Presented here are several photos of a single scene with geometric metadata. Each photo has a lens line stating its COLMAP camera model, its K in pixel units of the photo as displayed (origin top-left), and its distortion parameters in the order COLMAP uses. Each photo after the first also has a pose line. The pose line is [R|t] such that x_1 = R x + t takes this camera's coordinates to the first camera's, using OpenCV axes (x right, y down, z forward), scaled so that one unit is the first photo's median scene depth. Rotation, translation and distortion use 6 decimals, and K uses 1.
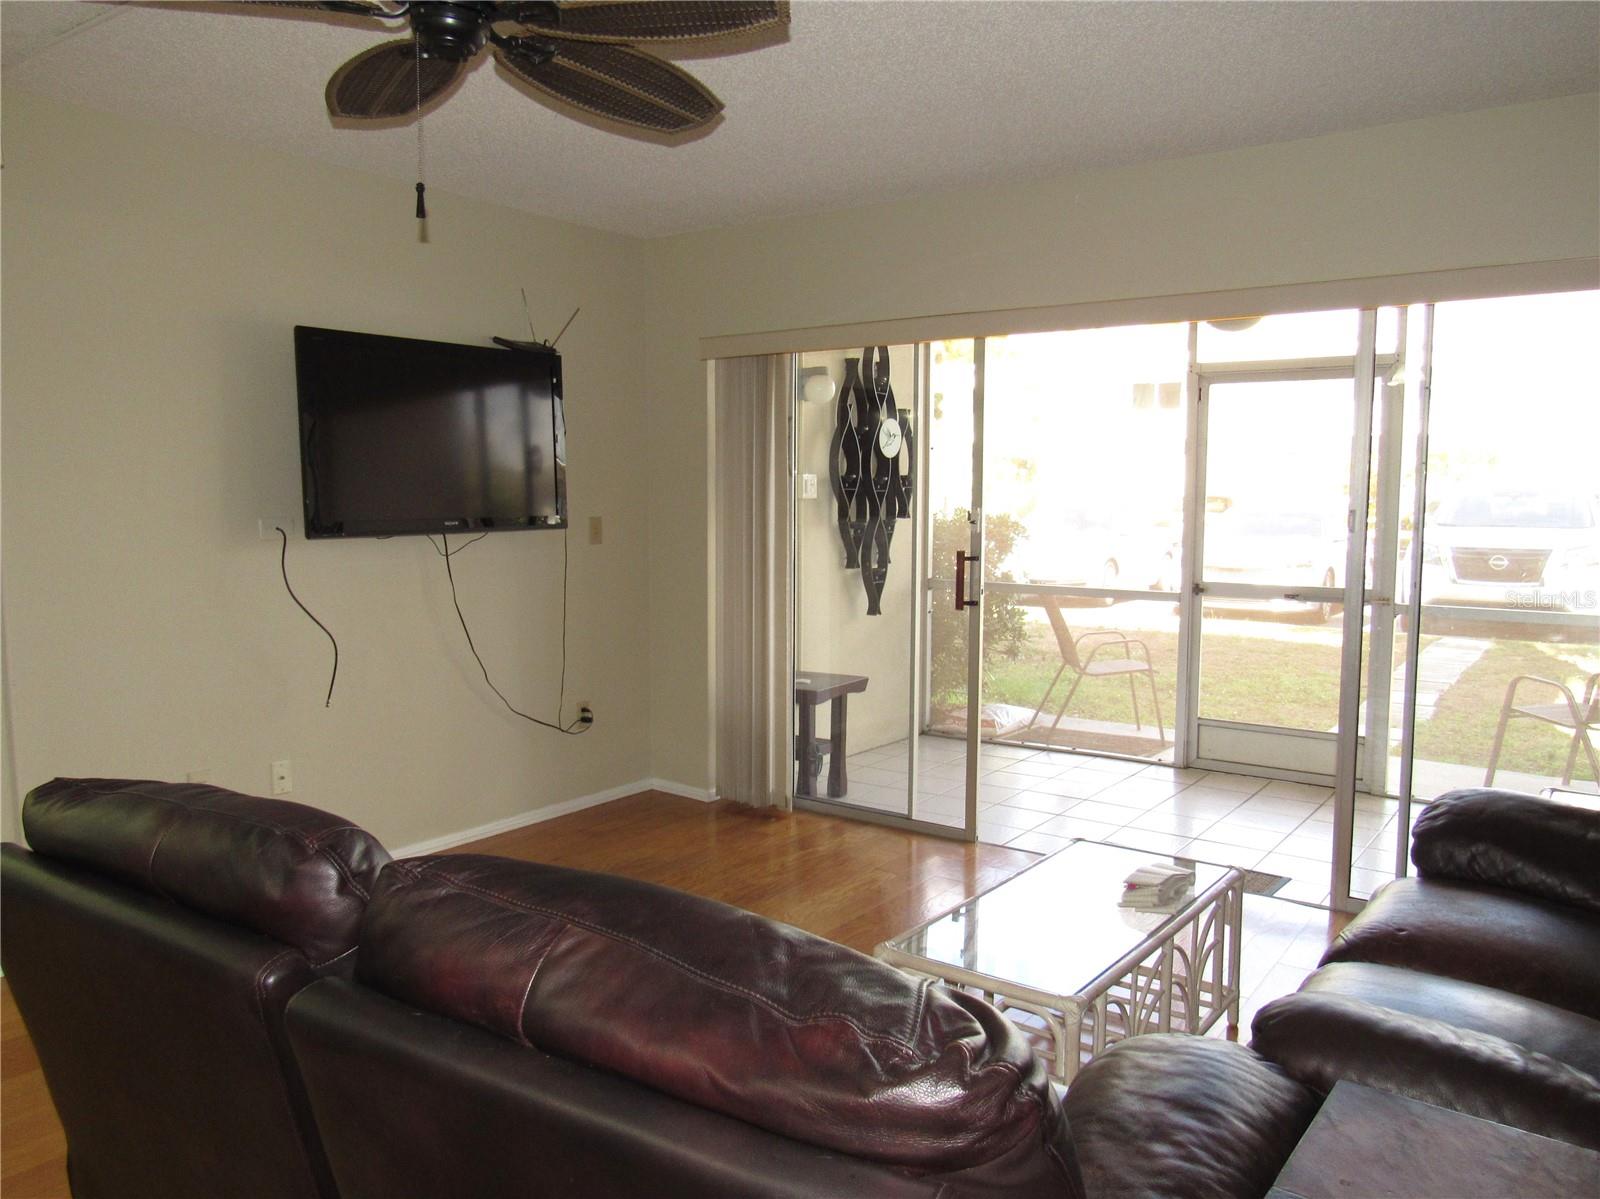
lens RADIAL K [[1212.3, 0, 800.1], [0, 1212.3, 603.3], [0, 0, 1]] dist [-0.018658, -0.002785]
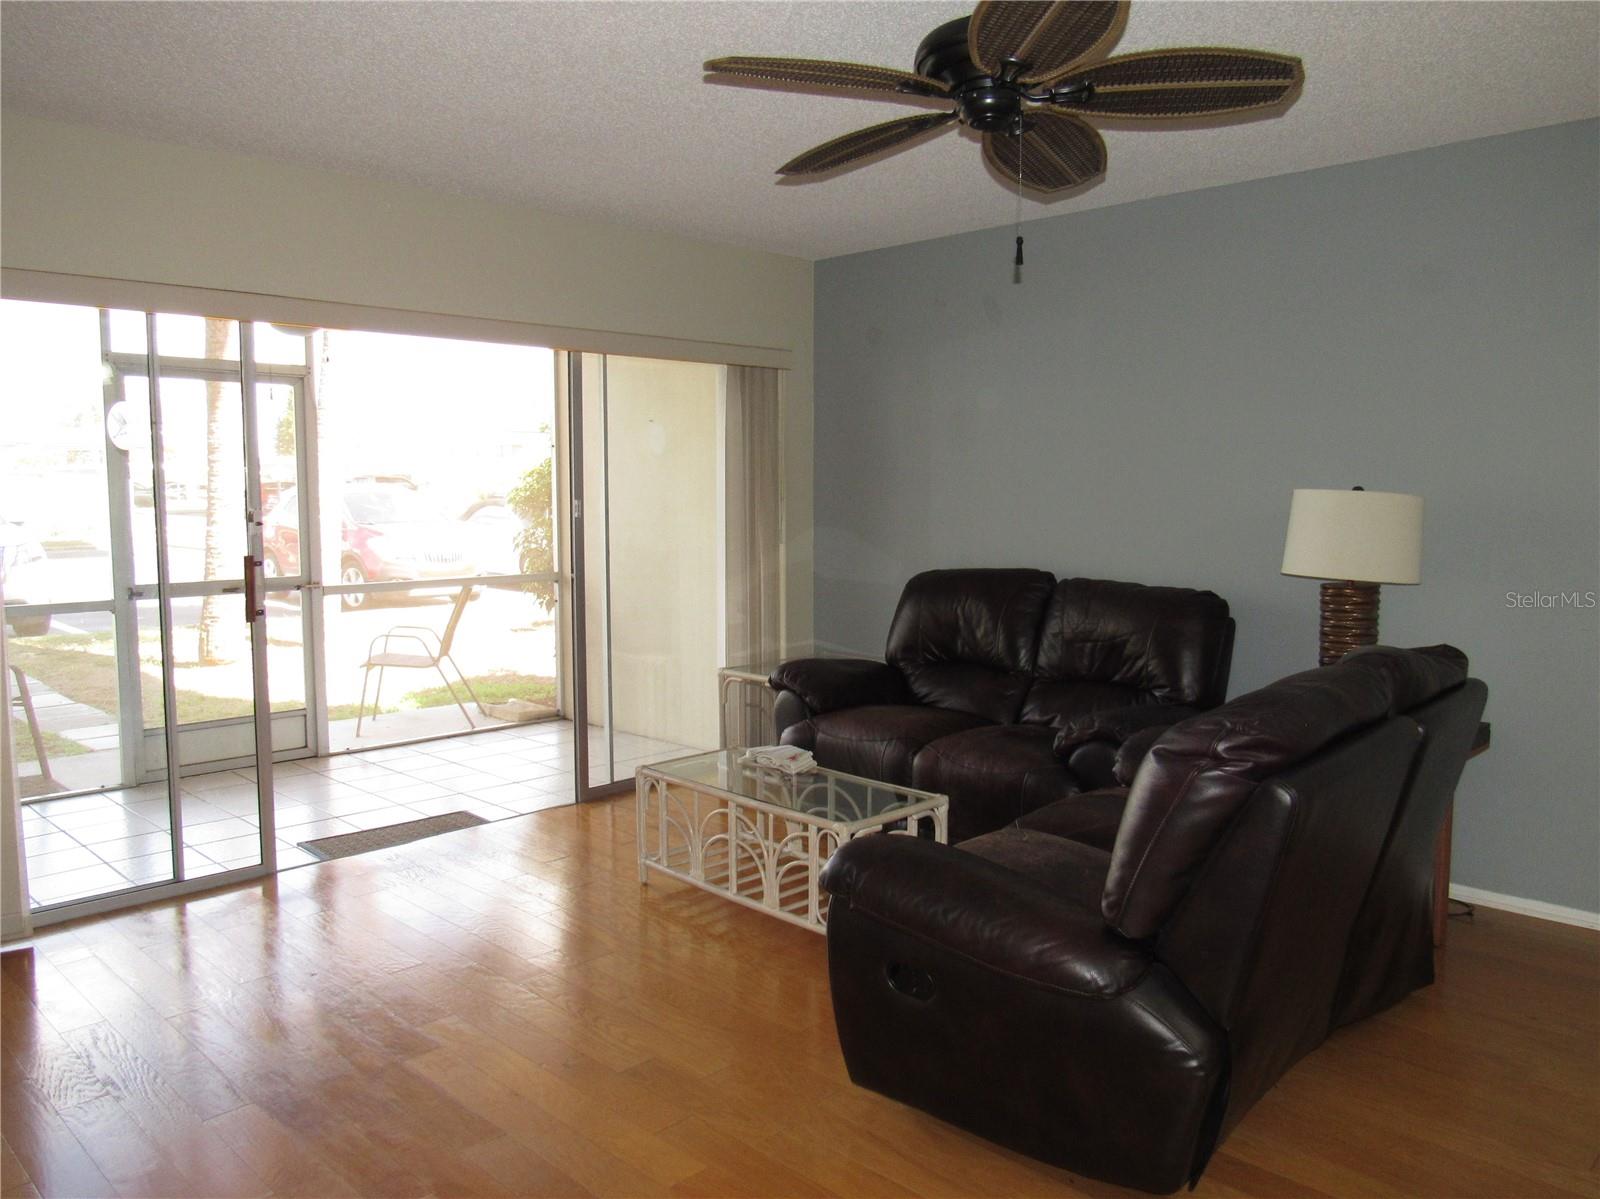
lens RADIAL K [[1212.3, 0, 798.5], [0, 1212.3, 597.0], [0, 0, 1]] dist [-0.018658, -0.002785]
pose [[0.143984, -0.092888, 0.985211, -0.527973], [0.097946, 0.992034, 0.079217, -0.033644], [-0.984721, 0.085091, 0.151935, 0.351948]]
